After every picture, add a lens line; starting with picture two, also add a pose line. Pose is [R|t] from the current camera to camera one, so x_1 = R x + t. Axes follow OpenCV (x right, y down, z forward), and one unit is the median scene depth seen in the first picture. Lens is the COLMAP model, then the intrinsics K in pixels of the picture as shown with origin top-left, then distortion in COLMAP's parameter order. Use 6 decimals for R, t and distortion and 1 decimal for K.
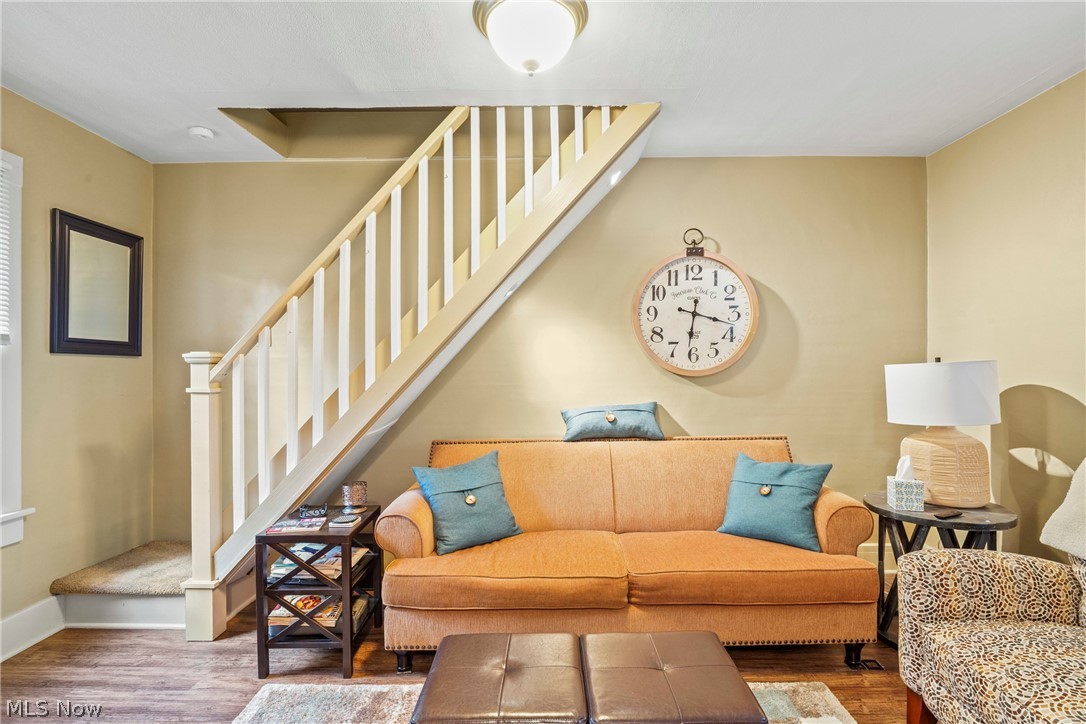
lens RADIAL K [[523.2, 0, 542.3], [0, 523.2, 368.4], [0, 0, 1]] dist [-0.003196, -0.000832]
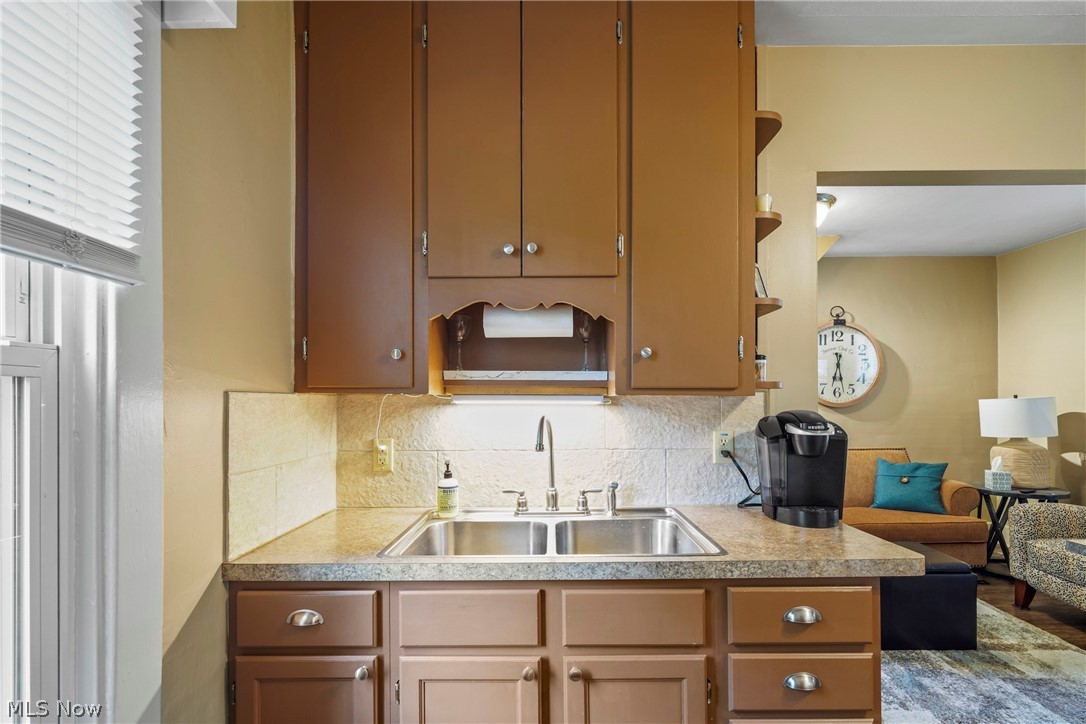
lens RADIAL K [[520.9, 0, 547.9], [0, 520.9, 398.0], [0, 0, 1]] dist [-0.000168, -0.000129]
pose [[0.999997, -0.000087, -0.002277, -0.635795], [0.000077, 0.999990, -0.004439, -0.004946], [0.002277, 0.004439, 0.999988, -0.561407]]
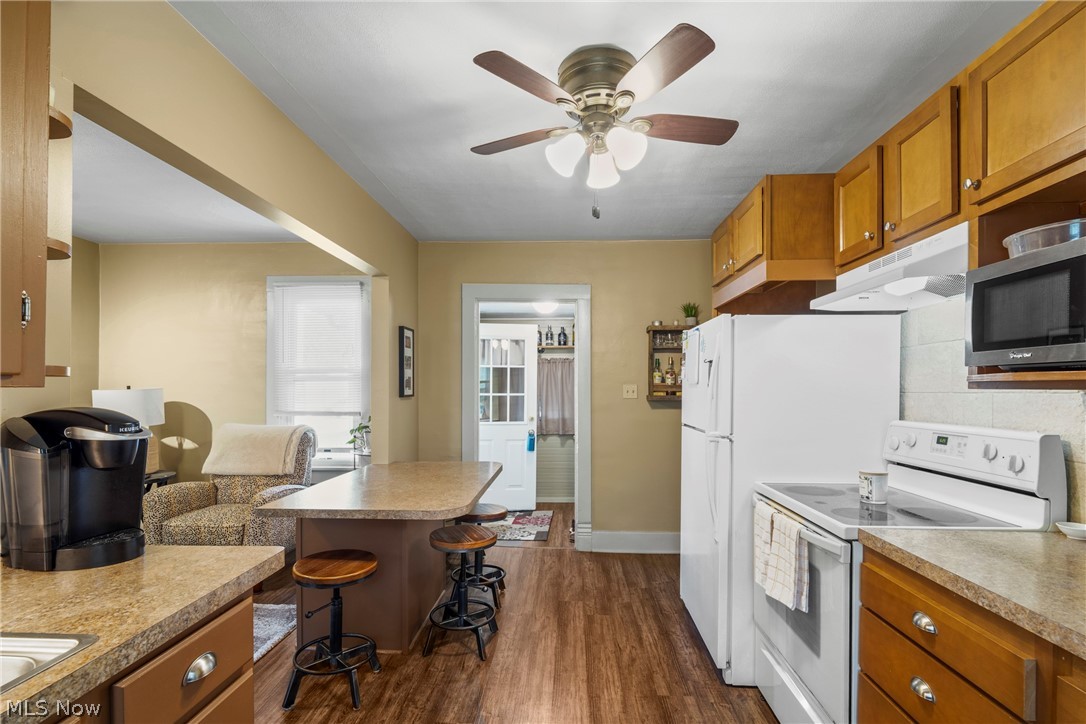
lens RADIAL K [[517.8, 0, 541.6], [0, 517.8, 387.5], [0, 0, 1]] dist [-0.001084, -0.000480]
pose [[0.051215, 0.008083, 0.998655, -0.764078], [-0.004194, 0.999960, -0.007878, -0.008579], [-0.998679, -0.003785, 0.051247, -0.353387]]
